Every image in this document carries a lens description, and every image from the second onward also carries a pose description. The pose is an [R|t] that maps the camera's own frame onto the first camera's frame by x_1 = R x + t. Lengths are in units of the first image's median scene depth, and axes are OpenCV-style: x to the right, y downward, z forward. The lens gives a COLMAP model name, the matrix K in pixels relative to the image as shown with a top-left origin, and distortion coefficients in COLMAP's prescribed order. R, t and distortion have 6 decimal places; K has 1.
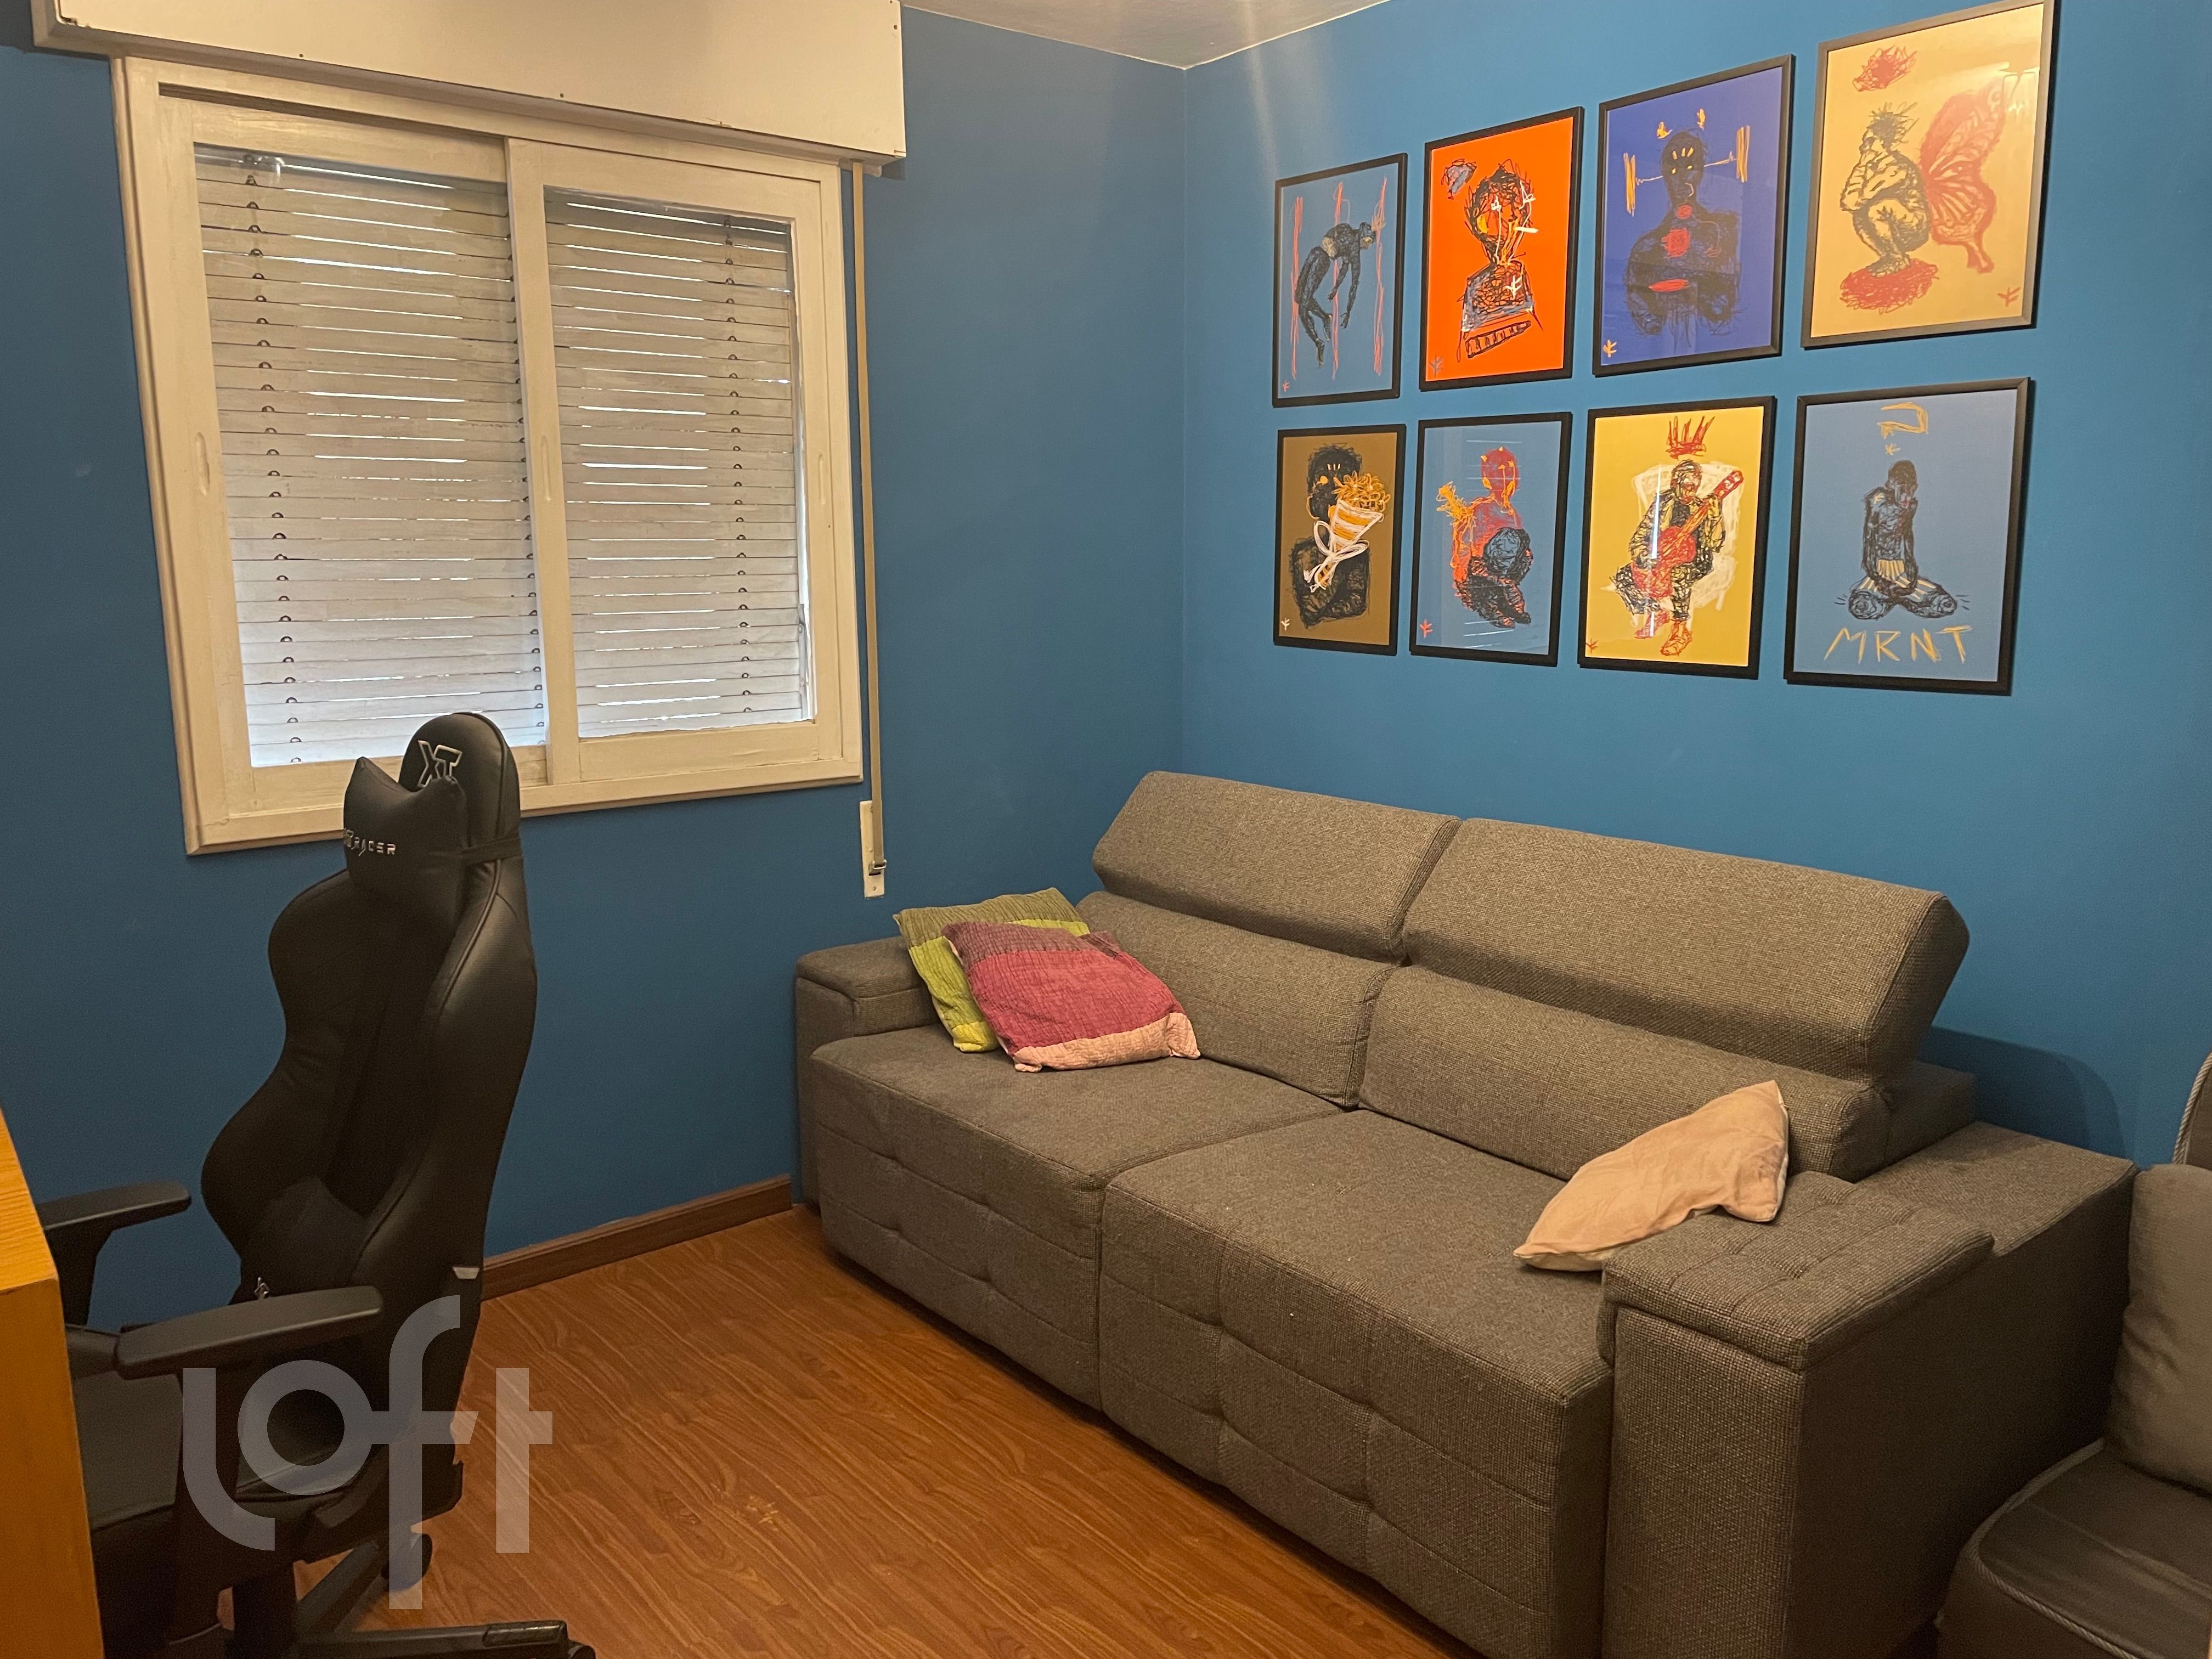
lens RADIAL K [[1637.7, 0, 1117.3], [0, 1637.7, 842.2], [0, 0, 1]] dist [0.074896, -0.093750]
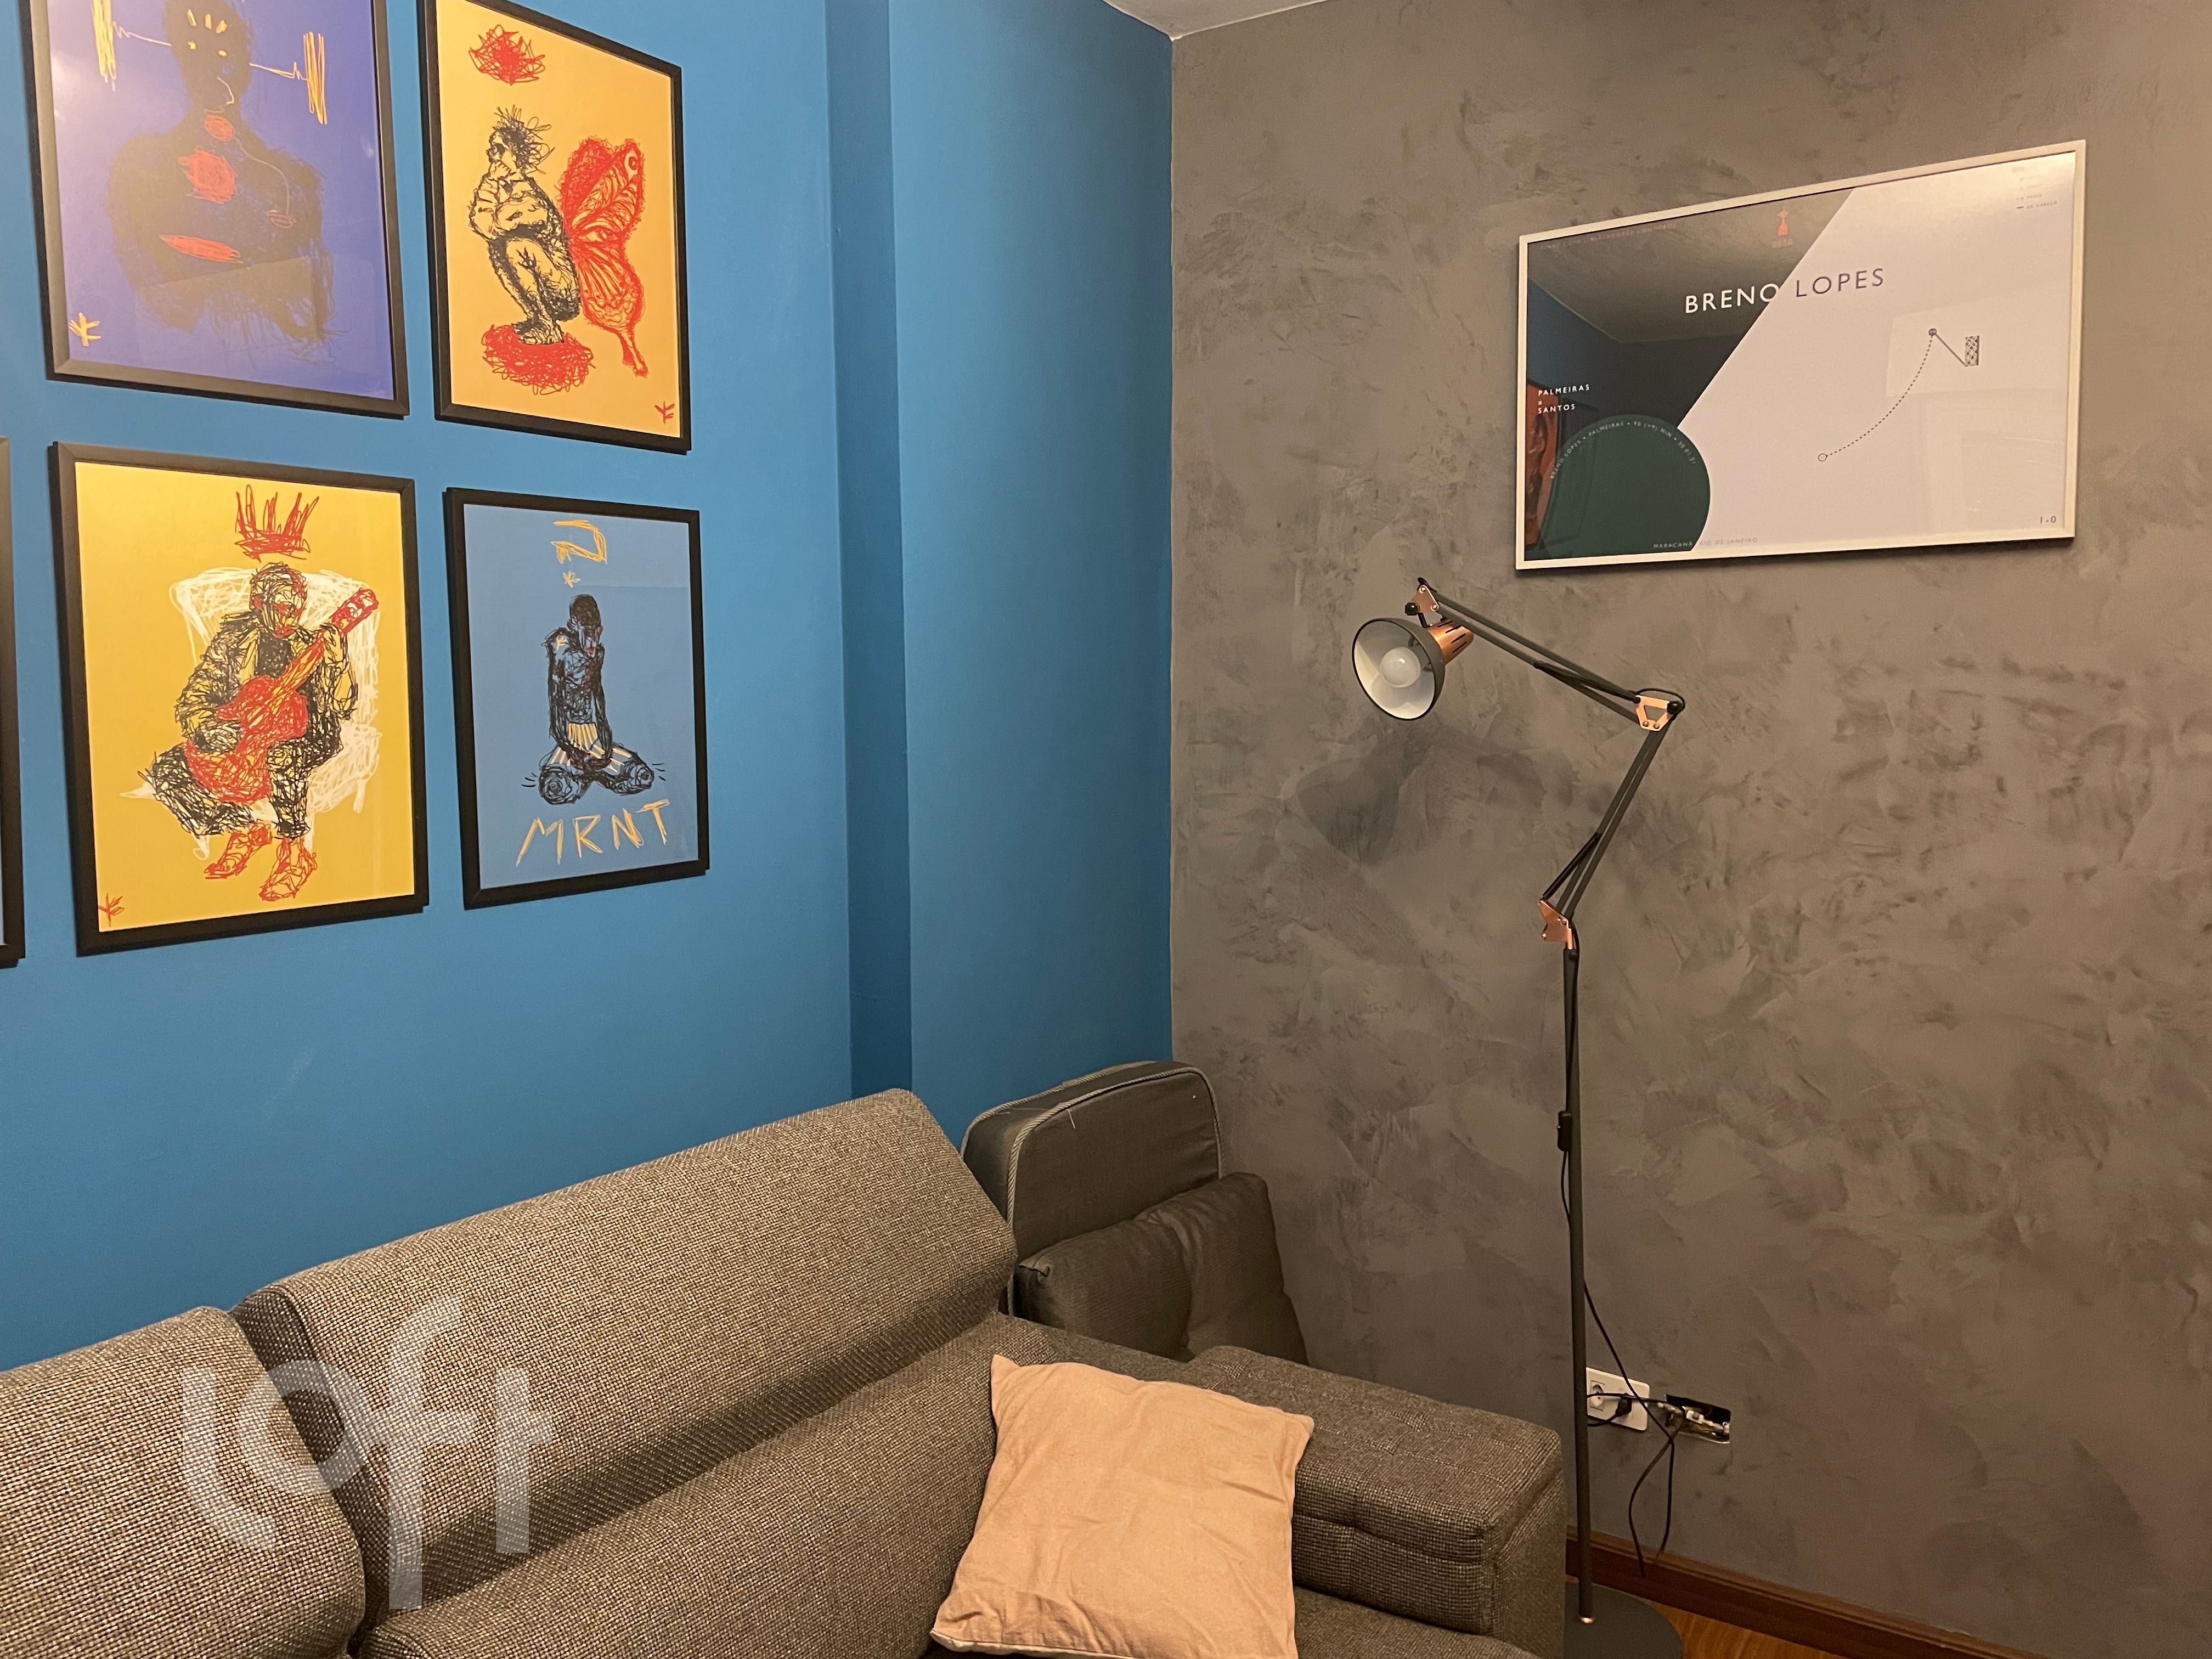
lens RADIAL K [[1637.7, 0, 1117.3], [0, 1637.7, 842.2], [0, 0, 1]] dist [0.074896, -0.093750]
pose [[-0.273377, -0.091031, 0.957590, -0.306791], [0.181508, 0.972746, 0.144290, -0.171201], [-0.944627, 0.213256, -0.249404, 0.911860]]
